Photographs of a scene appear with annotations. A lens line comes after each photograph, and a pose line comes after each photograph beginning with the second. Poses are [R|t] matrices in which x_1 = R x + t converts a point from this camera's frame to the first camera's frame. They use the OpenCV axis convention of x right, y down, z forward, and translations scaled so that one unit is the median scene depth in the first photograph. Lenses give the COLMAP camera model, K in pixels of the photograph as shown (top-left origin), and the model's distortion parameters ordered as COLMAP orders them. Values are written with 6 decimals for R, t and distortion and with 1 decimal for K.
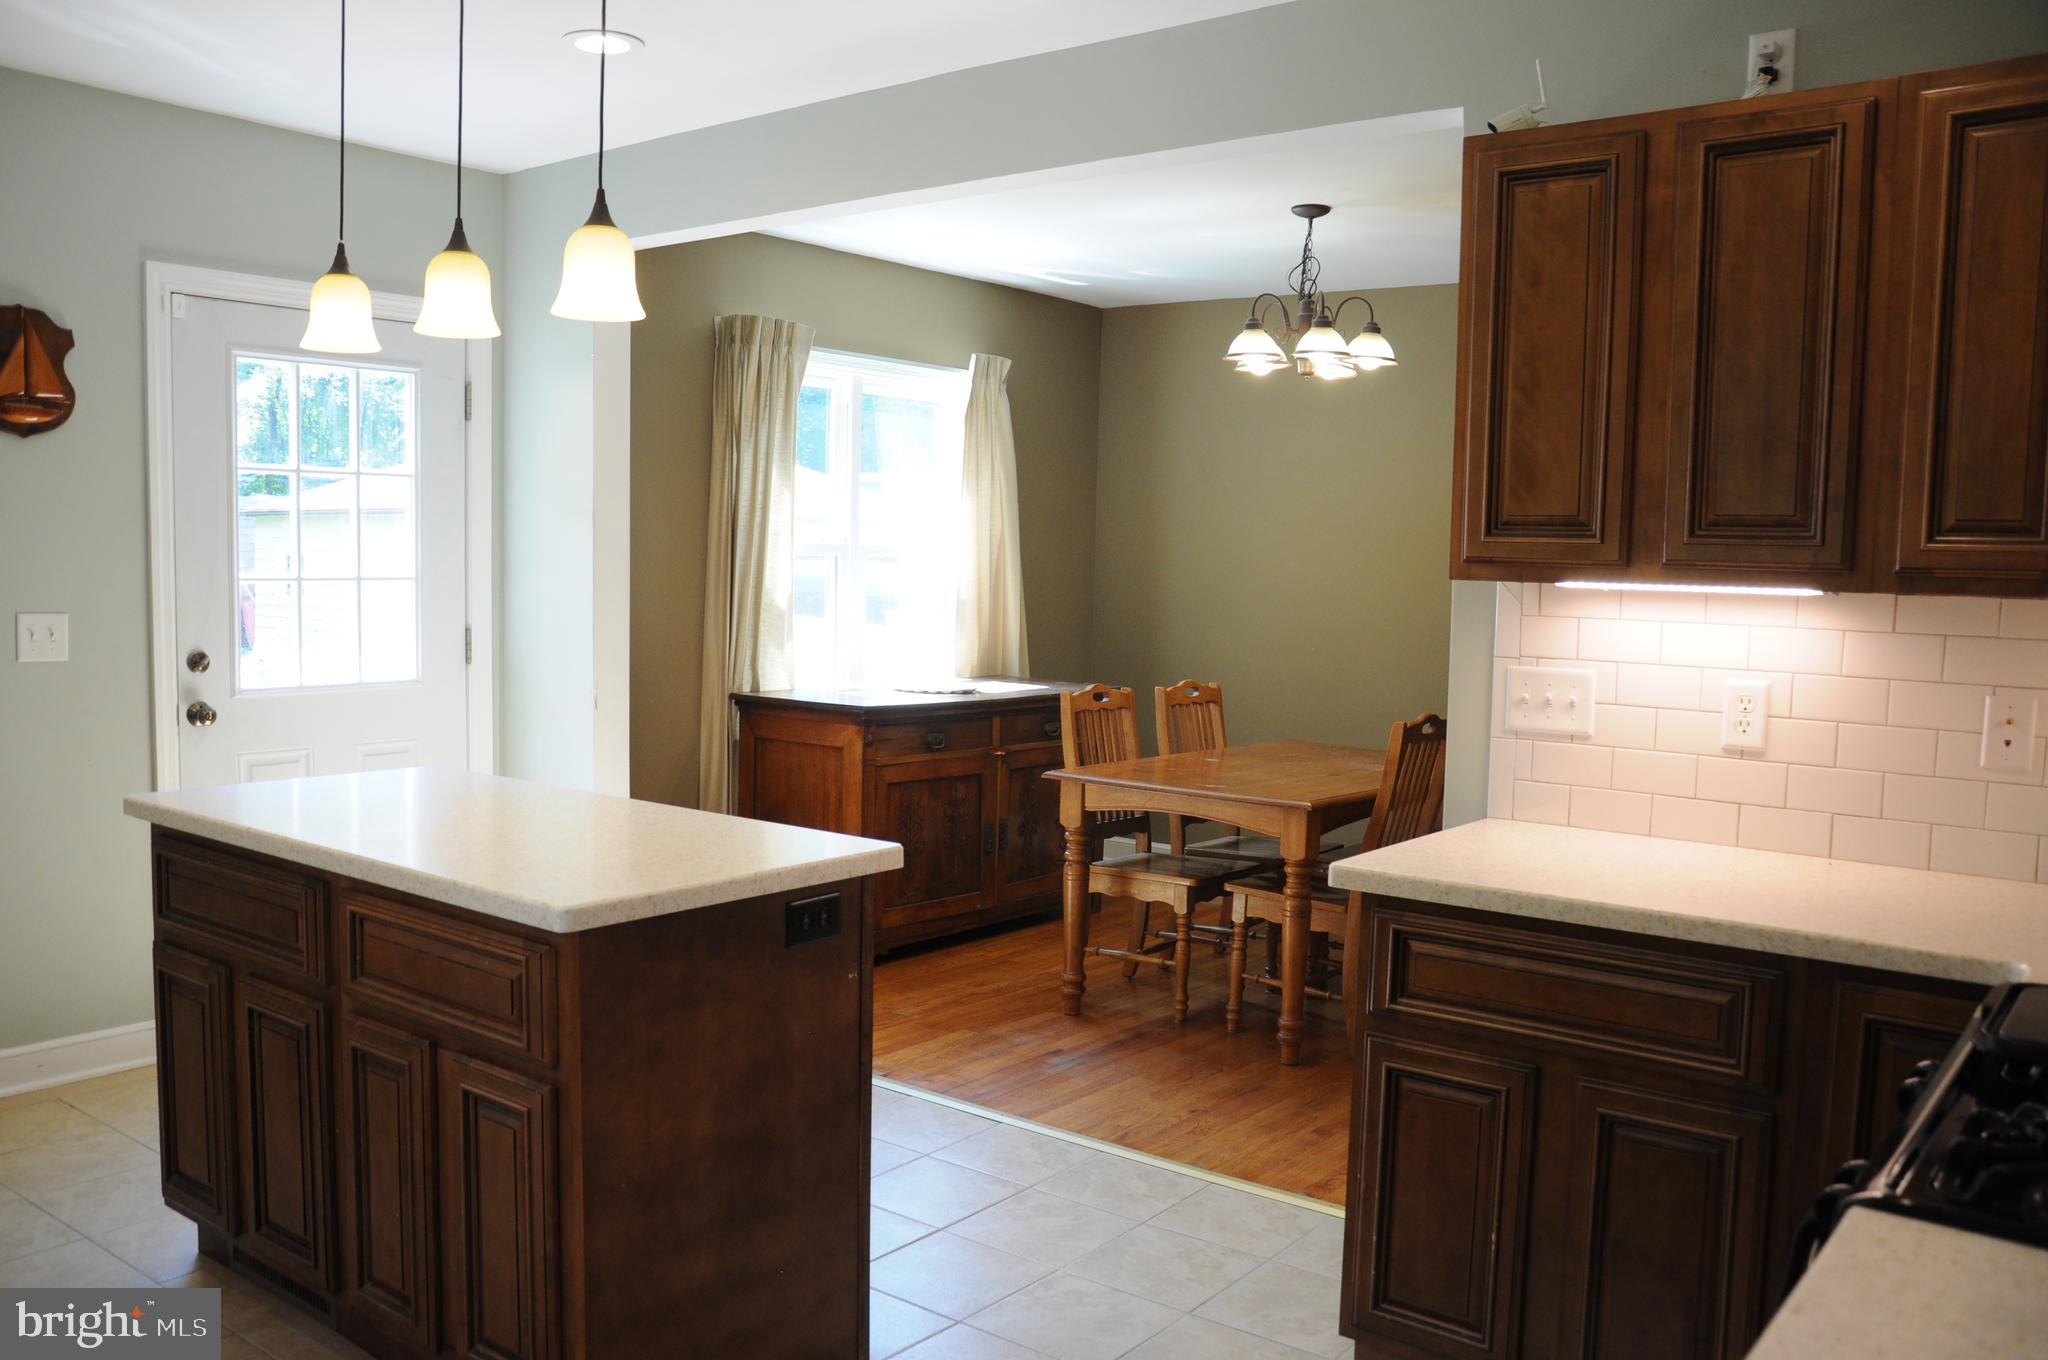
lens RADIAL K [[1669.3, 0, 1024.4], [0, 1669.3, 687.4], [0, 0, 1]] dist [-0.134352, 0.141598]
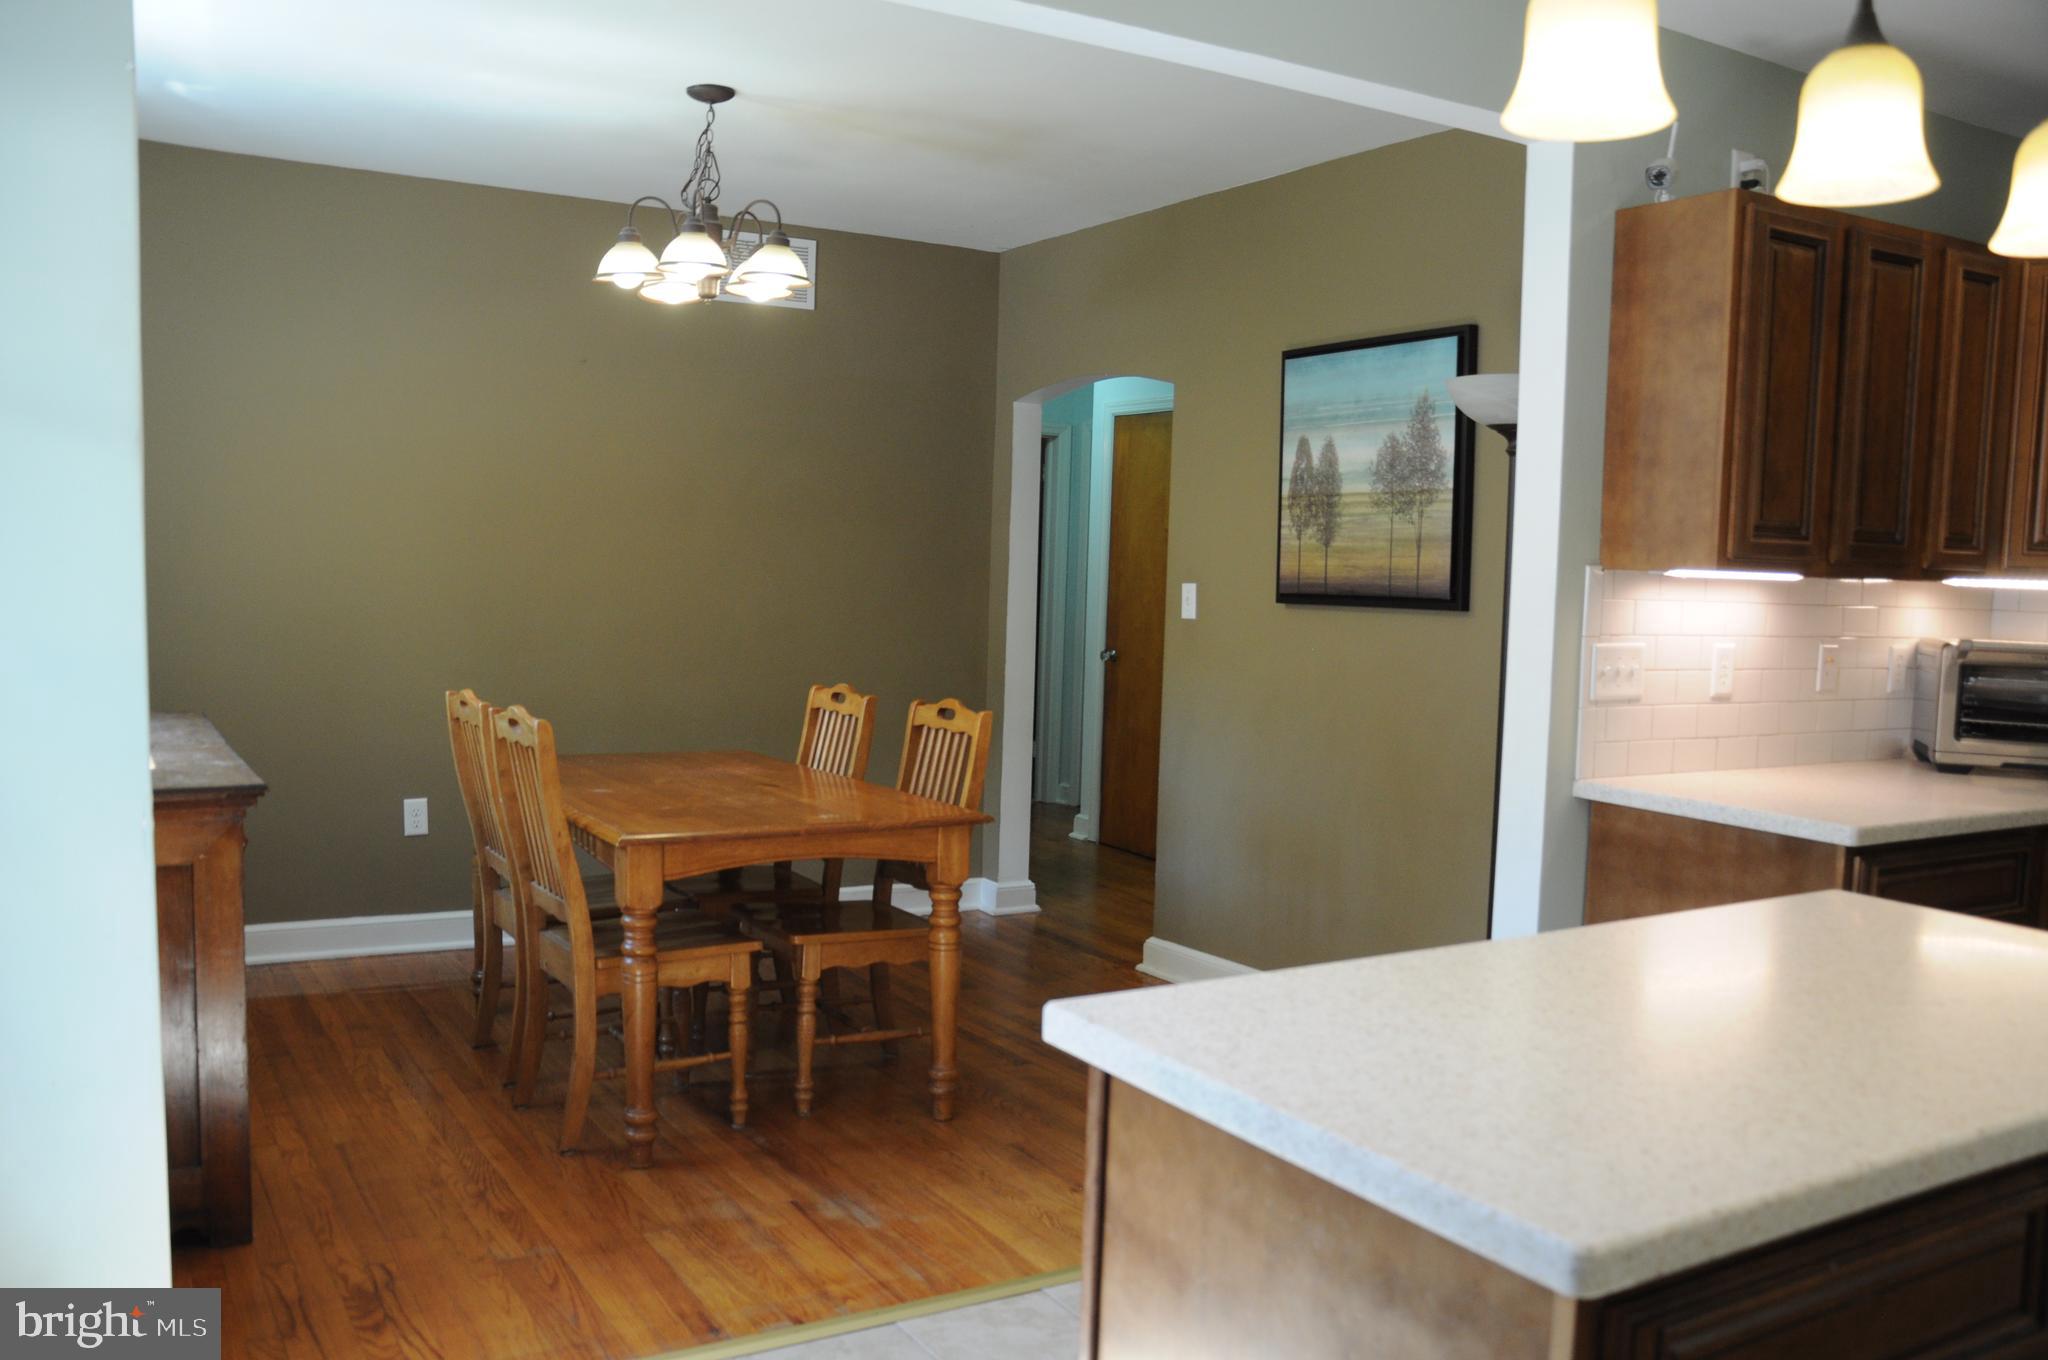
lens RADIAL K [[1670.9, 0, 1014.9], [0, 1670.9, 686.1], [0, 0, 1]] dist [-0.130093, 0.138887]
pose [[0.360551, -0.086050, 0.928762, -0.609812], [0.049582, 0.996096, 0.073041, -0.058384], [-0.931421, 0.019715, 0.363410, 0.647859]]
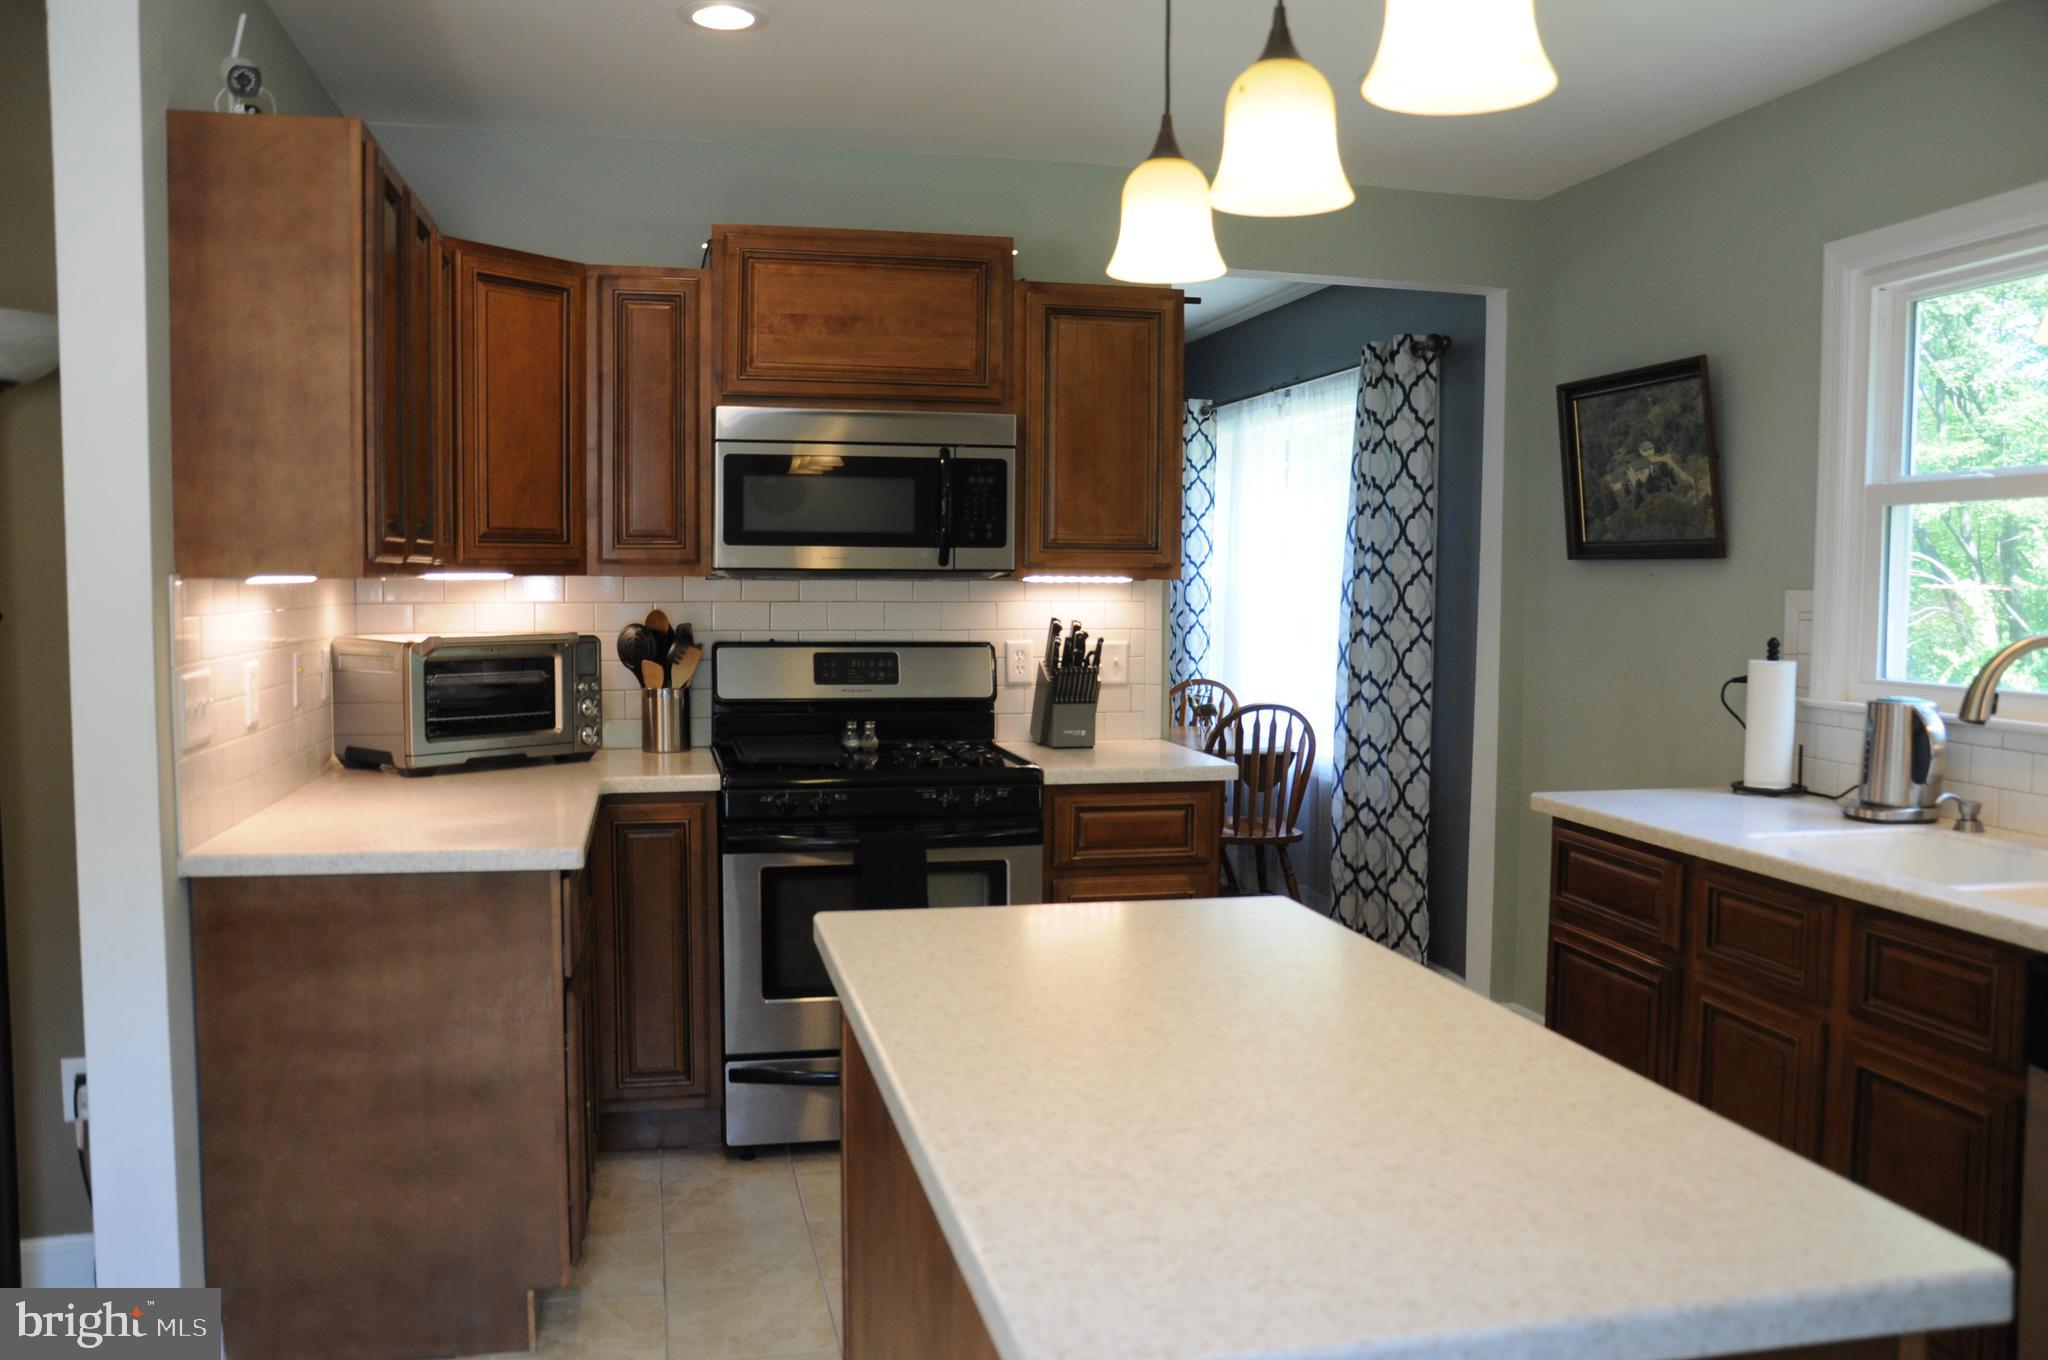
lens RADIAL K [[1669.3, 0, 1024.4], [0, 1669.3, 687.4], [0, 0, 1]] dist [-0.134352, 0.141598]
pose [[-0.762265, -0.066955, 0.643793, -0.404828], [0.032555, 0.989411, 0.141446, -0.076967], [-0.646446, 0.128778, -0.752013, 0.914984]]
